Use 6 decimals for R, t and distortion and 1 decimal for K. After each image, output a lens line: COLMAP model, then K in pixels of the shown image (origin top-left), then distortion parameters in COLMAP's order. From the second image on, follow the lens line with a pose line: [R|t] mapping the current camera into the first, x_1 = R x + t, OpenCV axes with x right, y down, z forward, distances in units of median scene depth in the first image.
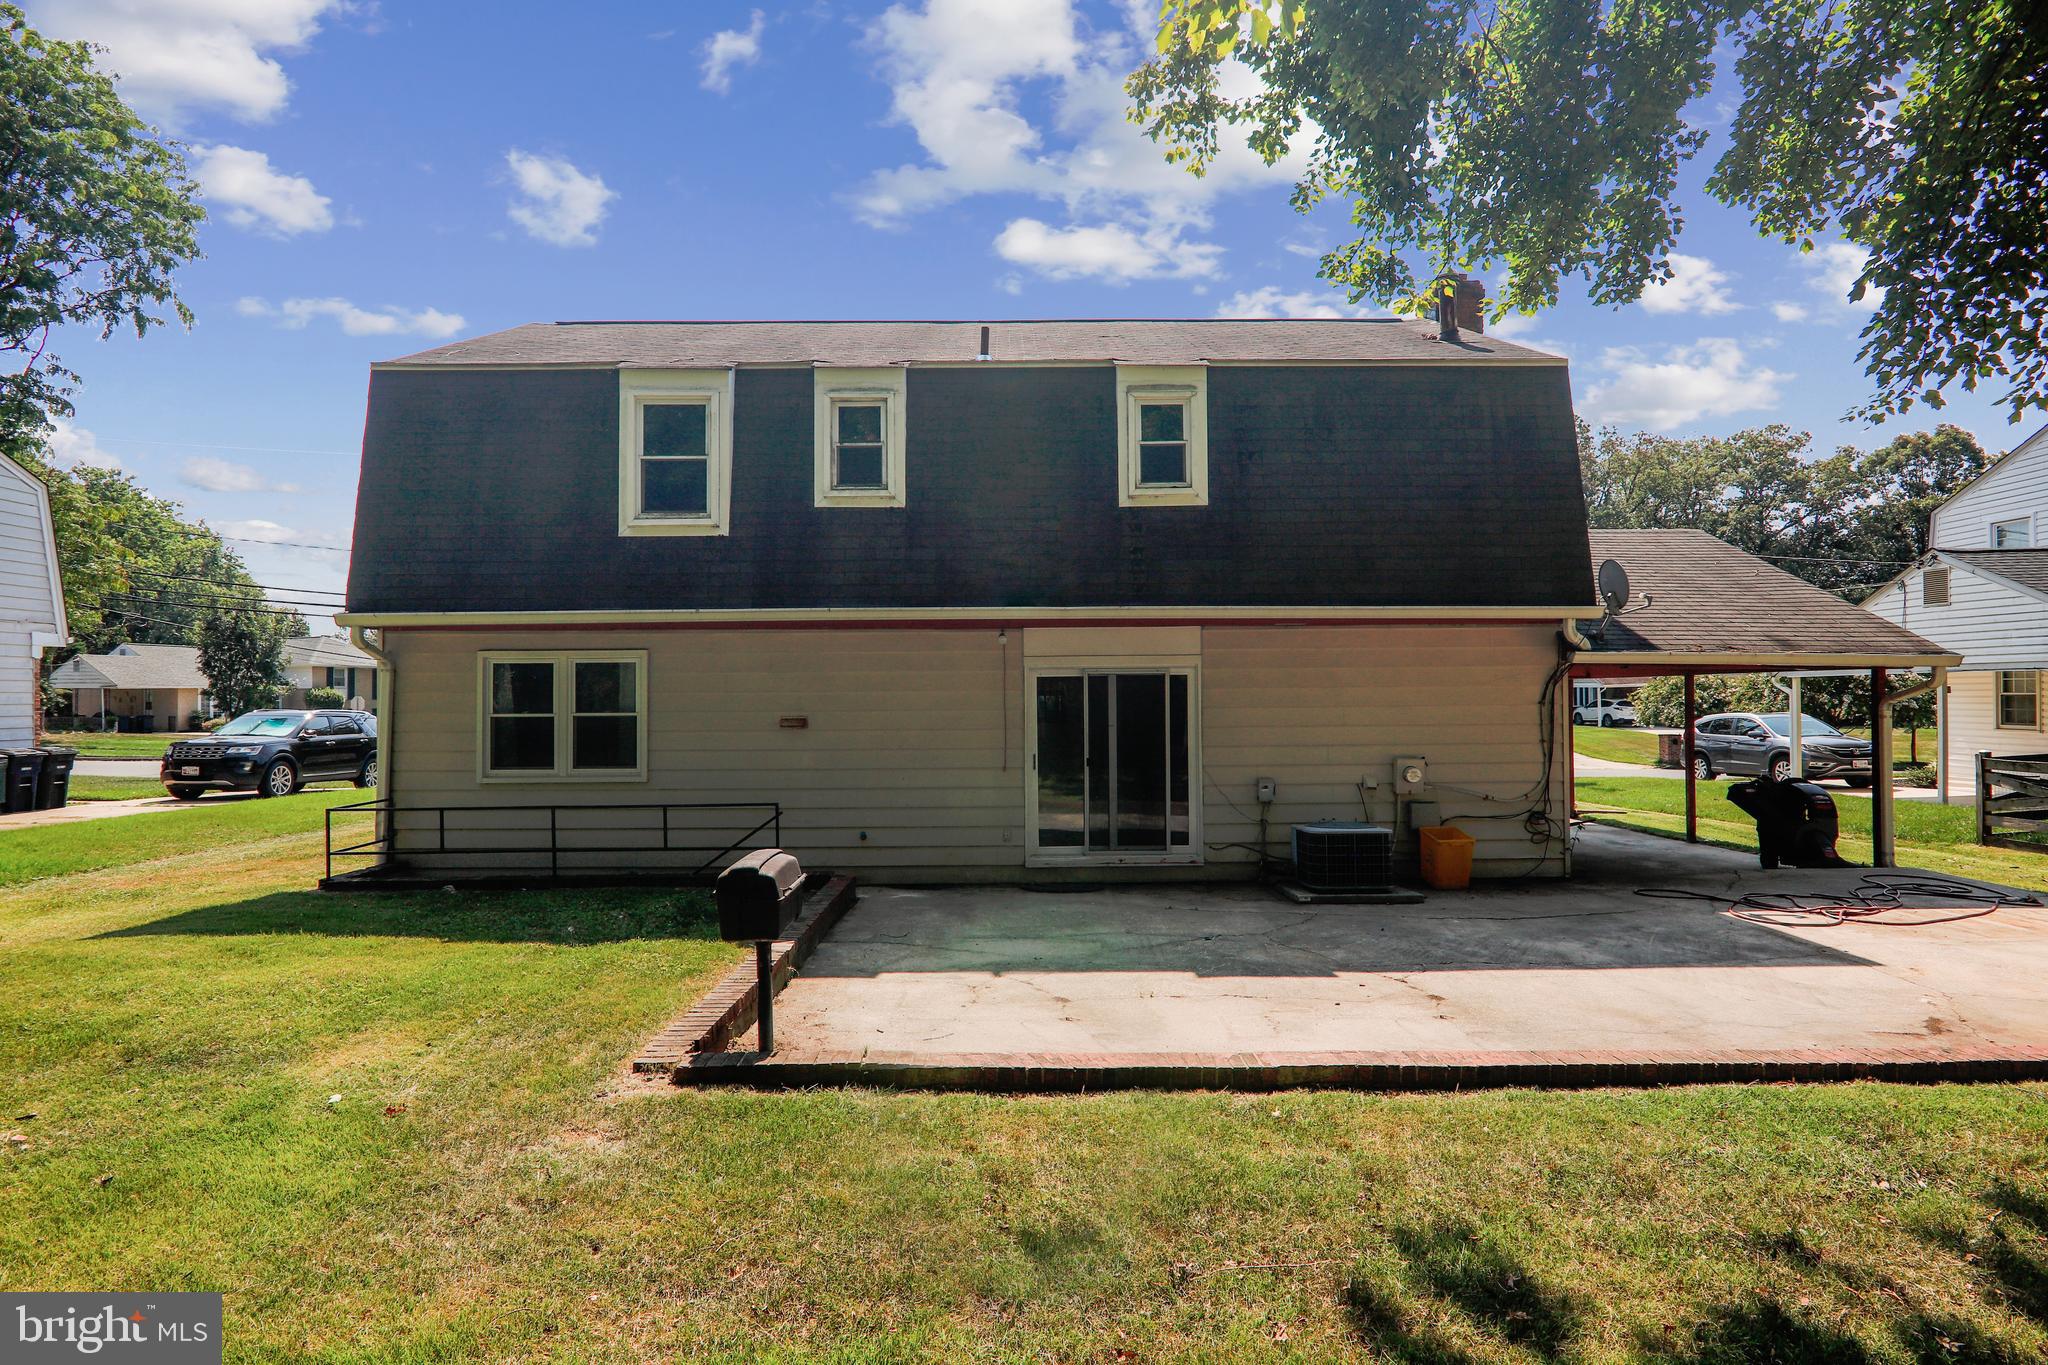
lens RADIAL K [[993.0, 0, 1022.1], [0, 993.0, 686.6], [0, 0, 1]] dist [-0.001829, -0.016467]
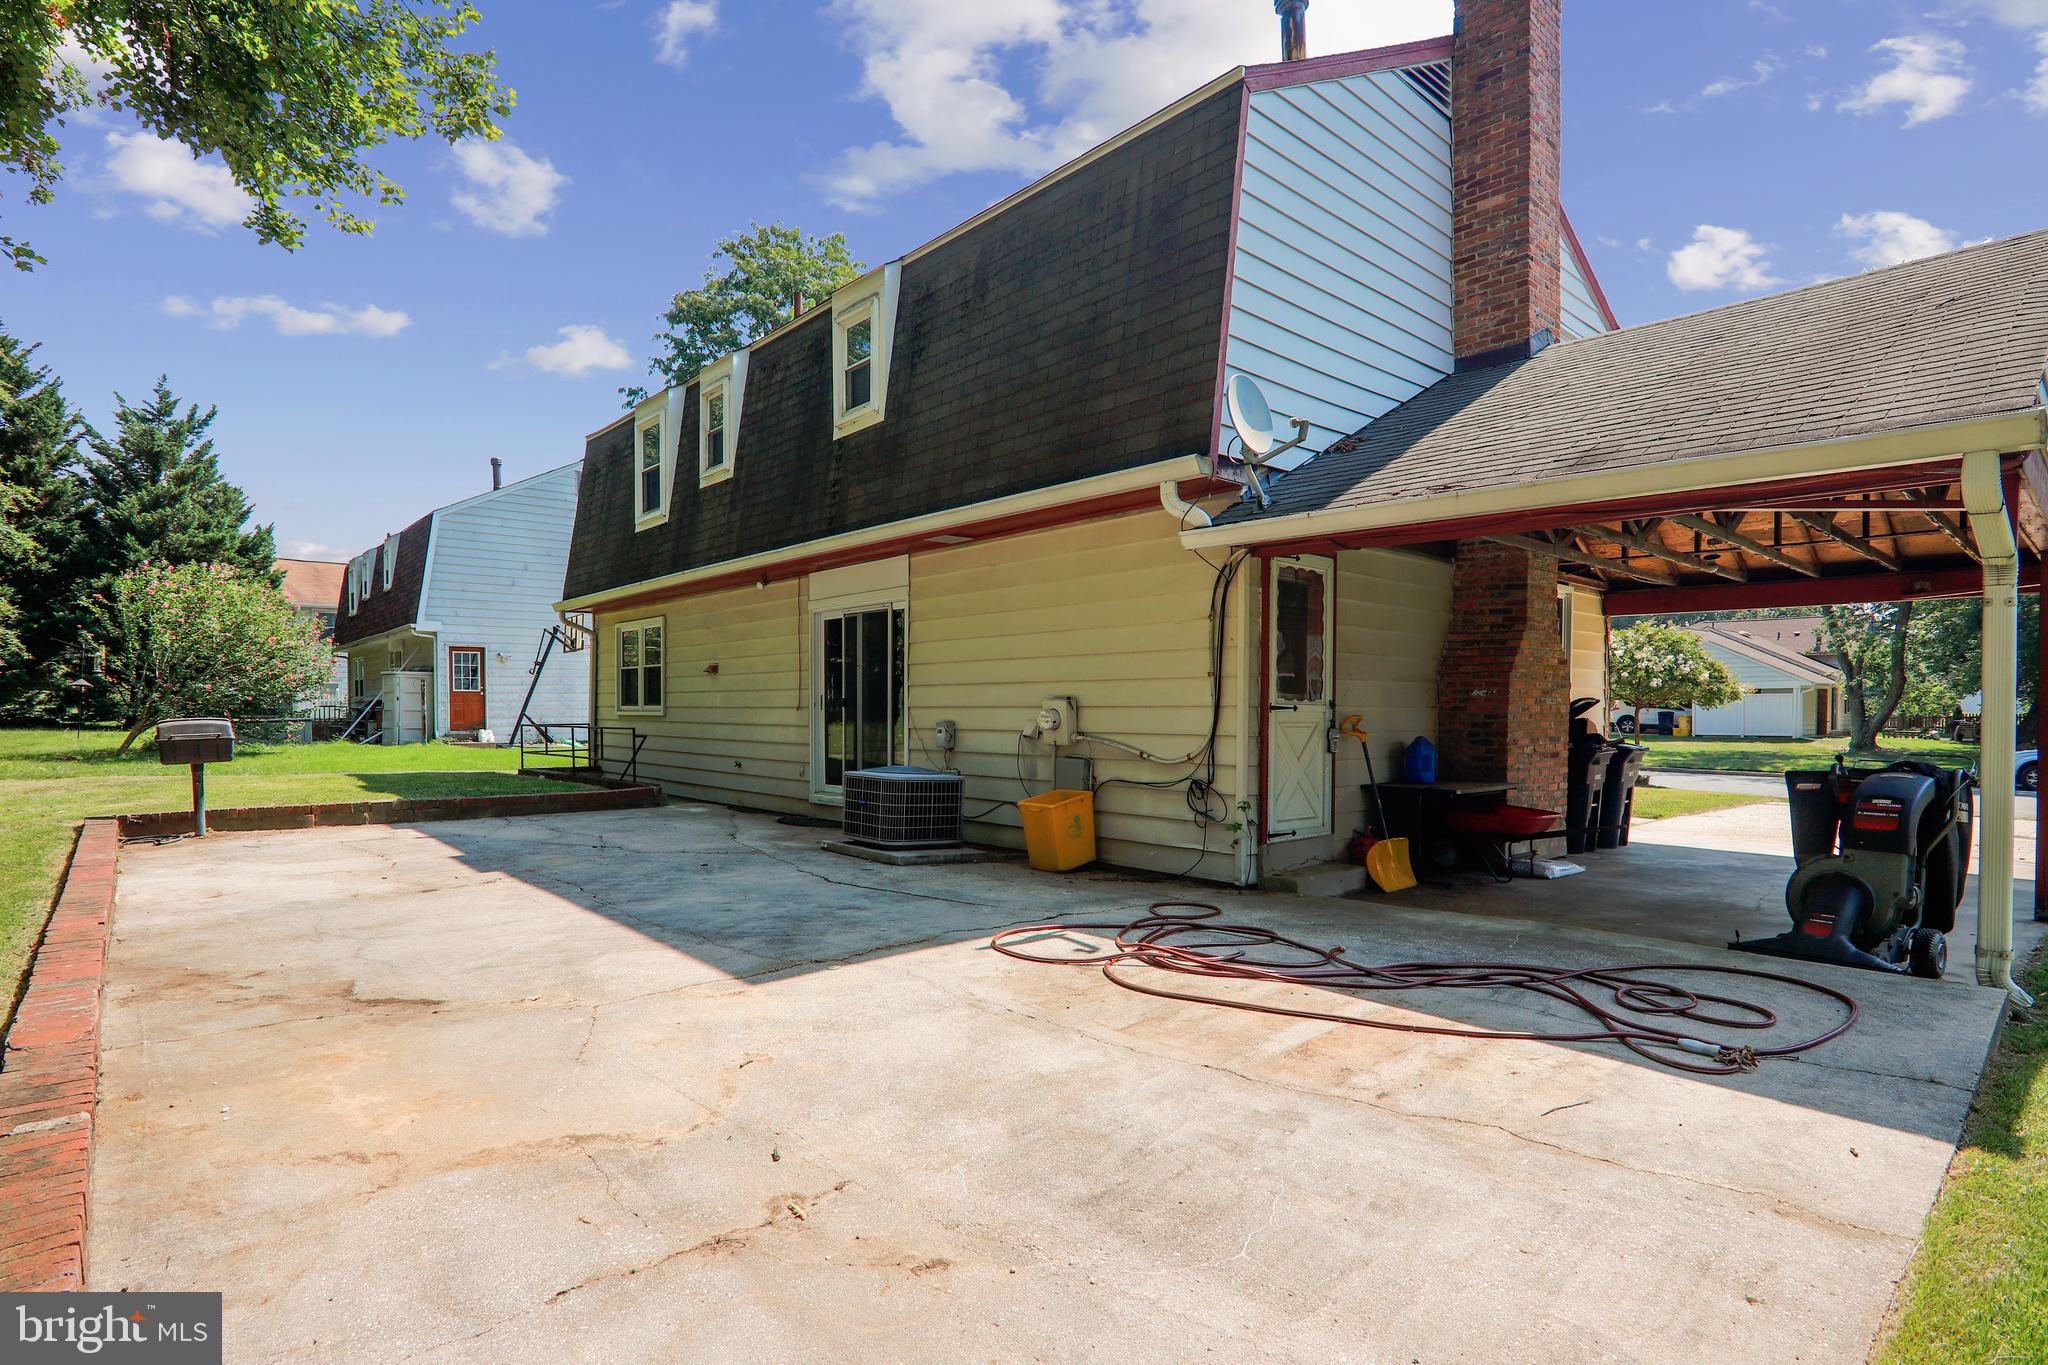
lens RADIAL K [[993.0, 0, 1022.1], [0, 993.0, 686.6], [0, 0, 1]] dist [-0.001829, -0.016467]
pose [[0.665202, -0.007321, -0.746627, 0.930334], [0.004130, 0.999973, -0.006126, 0.067595], [0.746652, 0.000992, 0.665215, 0.473575]]
